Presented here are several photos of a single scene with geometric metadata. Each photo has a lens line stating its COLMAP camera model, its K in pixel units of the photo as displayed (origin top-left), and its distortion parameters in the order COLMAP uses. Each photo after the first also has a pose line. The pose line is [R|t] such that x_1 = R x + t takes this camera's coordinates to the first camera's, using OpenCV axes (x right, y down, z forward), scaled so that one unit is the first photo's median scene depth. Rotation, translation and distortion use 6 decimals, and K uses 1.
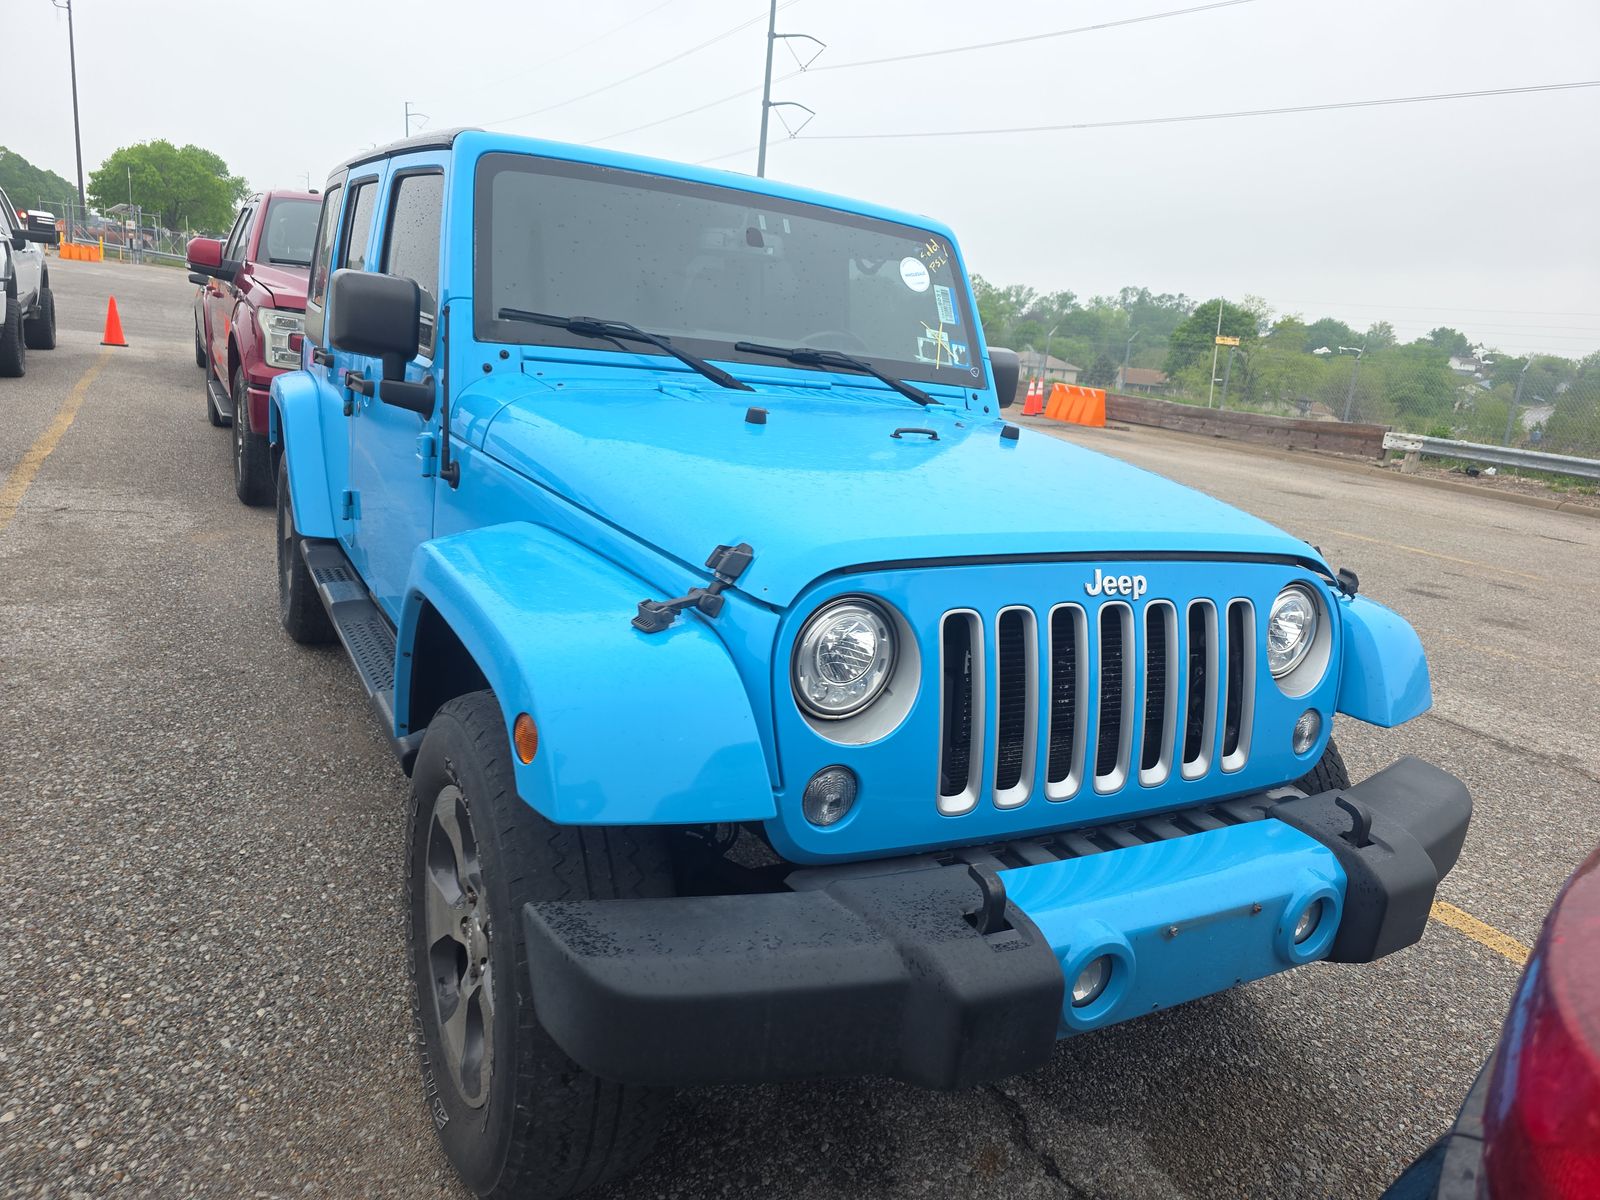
lens RADIAL K [[1103.1, 0, 800.0], [0, 1103.1, 600.0], [0, 0, 1]] dist [0.045076, -0.038786]
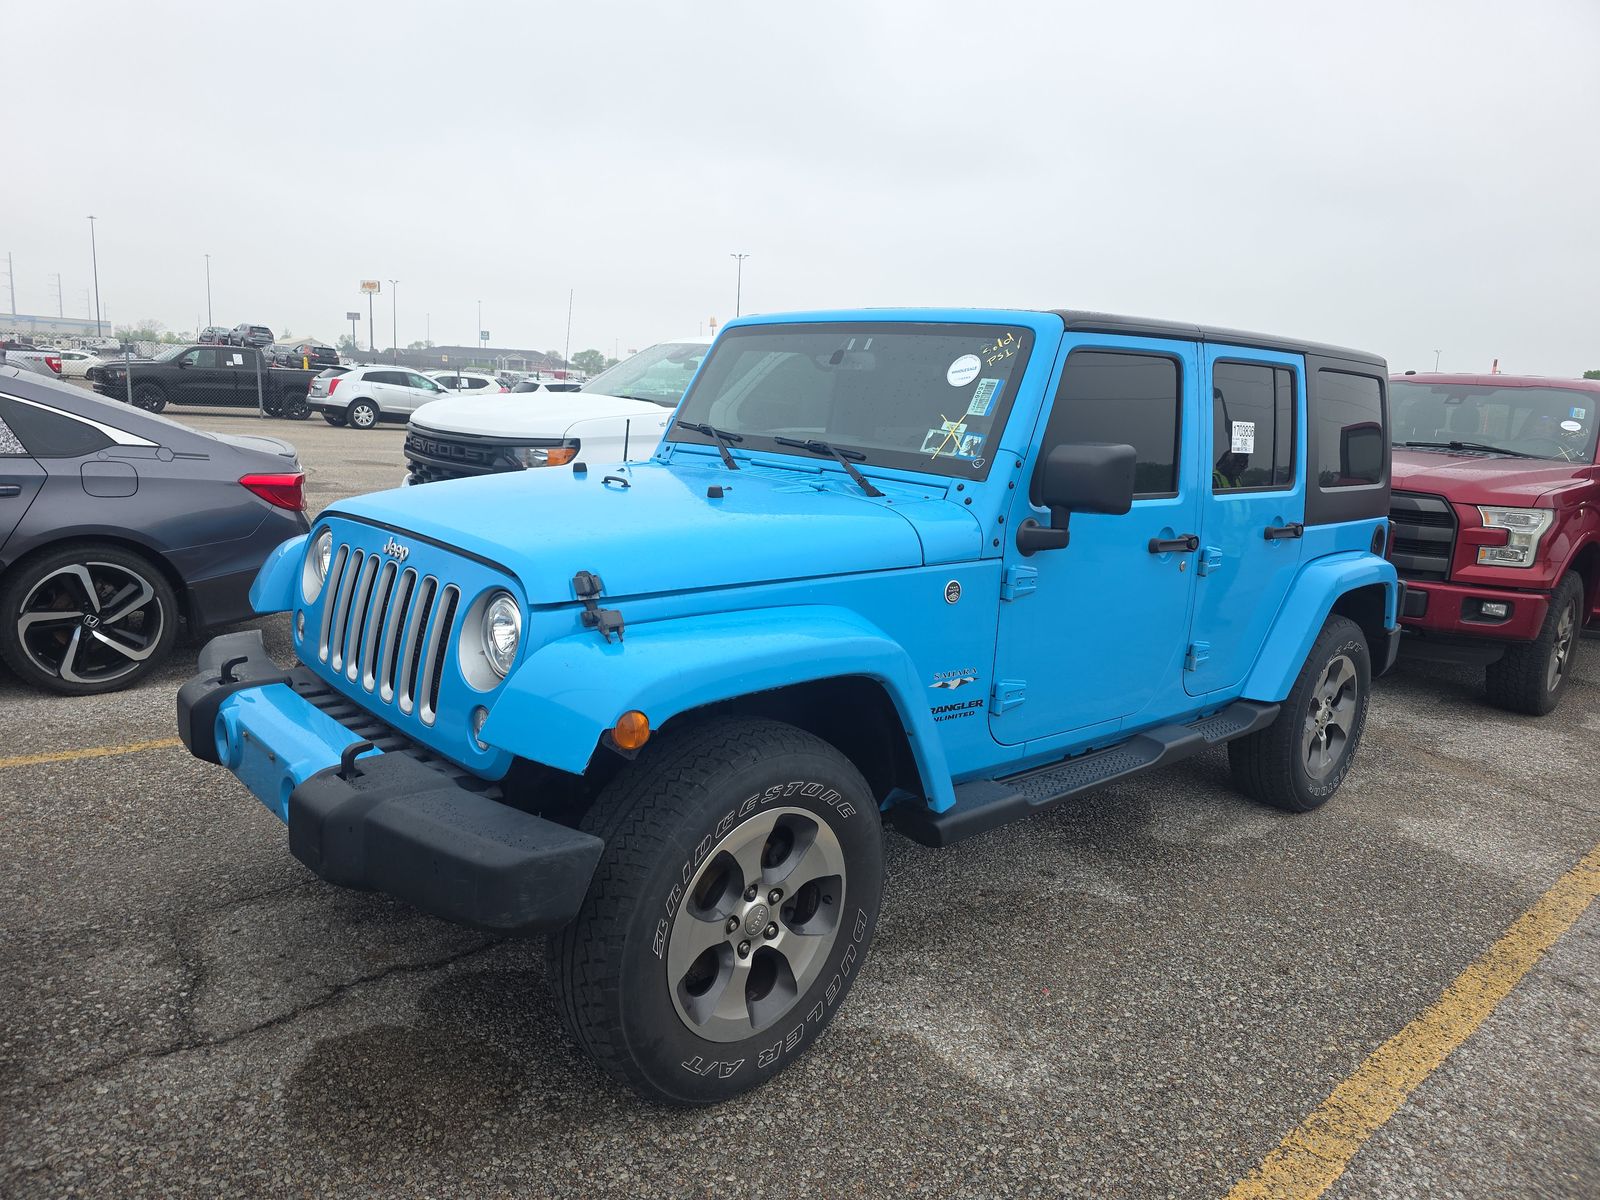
lens RADIAL K [[1103.1, 0, 800.0], [0, 1103.1, 600.0], [0, 0, 1]] dist [0.045076, -0.038786]
pose [[0.205507, 0.061037, -0.976750, 1.142331], [-0.274422, 0.961607, 0.002353, -0.060327], [0.939393, 0.267558, 0.214367, 0.751882]]
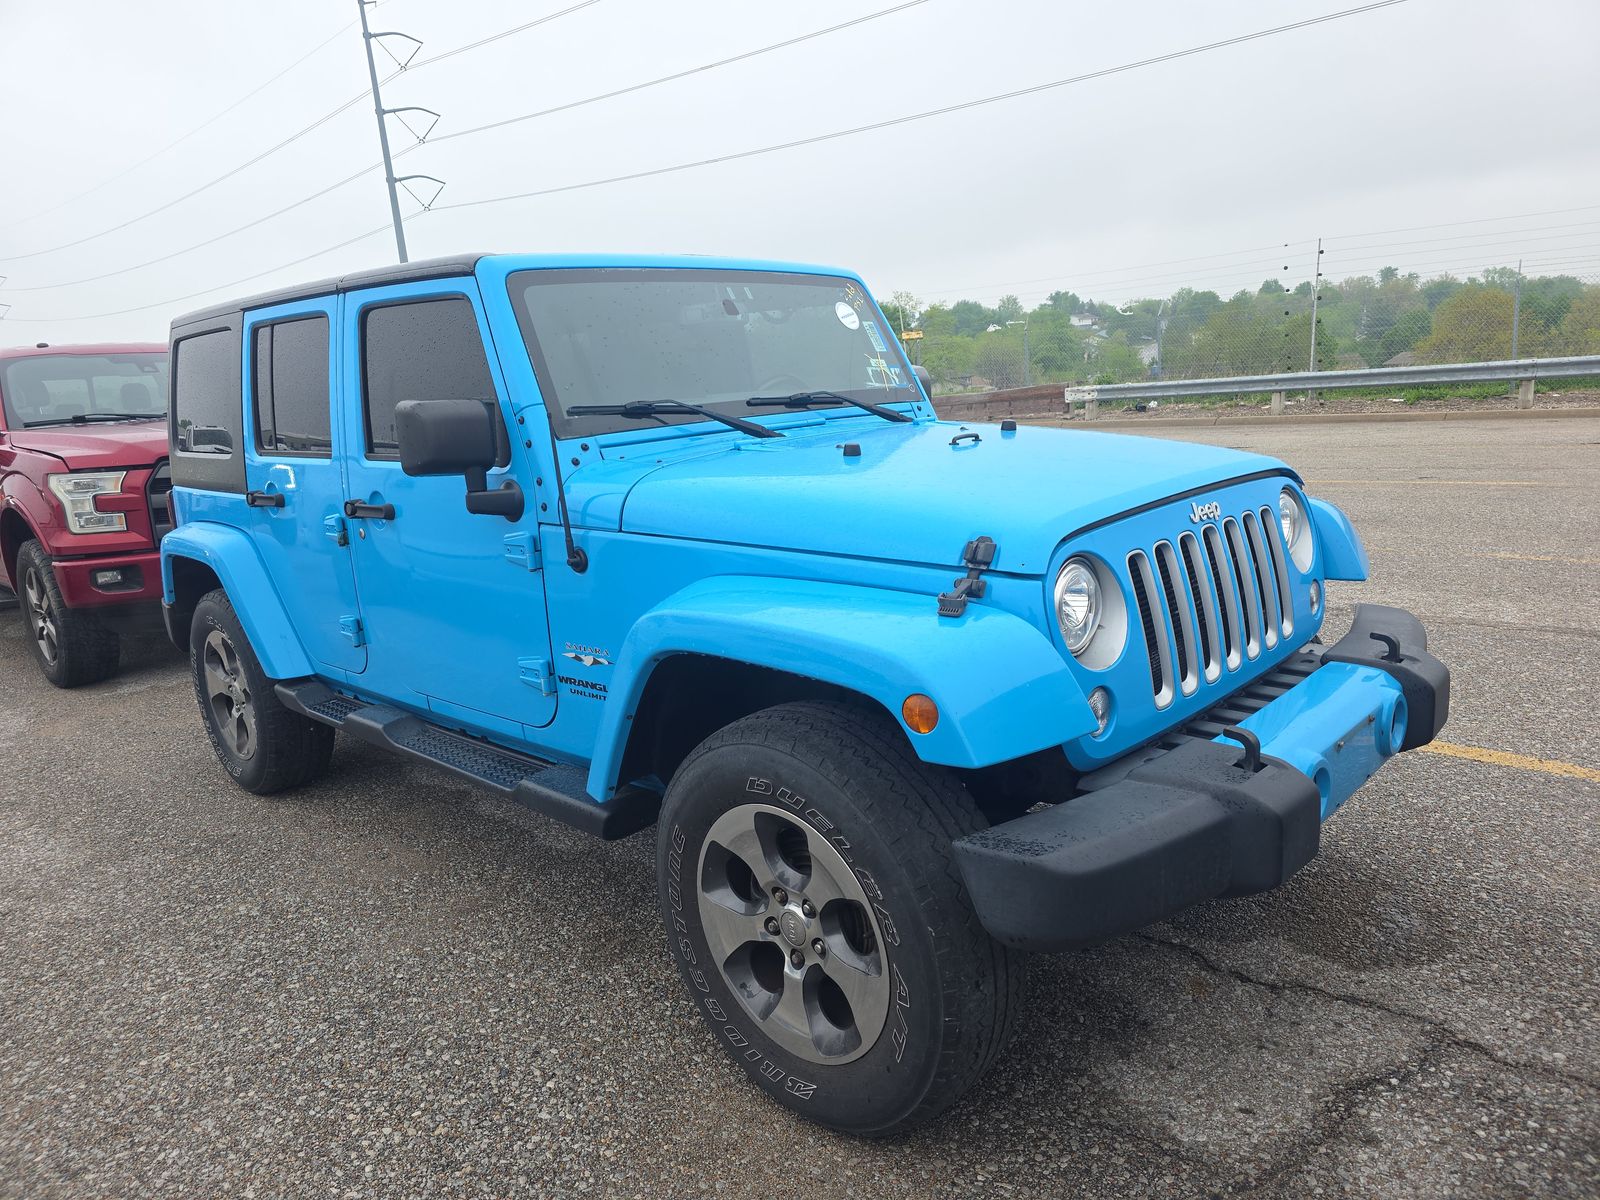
lens RADIAL K [[1106.2, 0, 796.4], [0, 1106.2, 594.4], [0, 0, 1]] dist [0.055207, -0.043594]
pose [[0.941694, -0.232133, 0.243570, -0.317609], [0.241760, 0.970285, -0.009974, -0.014082], [-0.234017, 0.068278, 0.969832, -0.096946]]
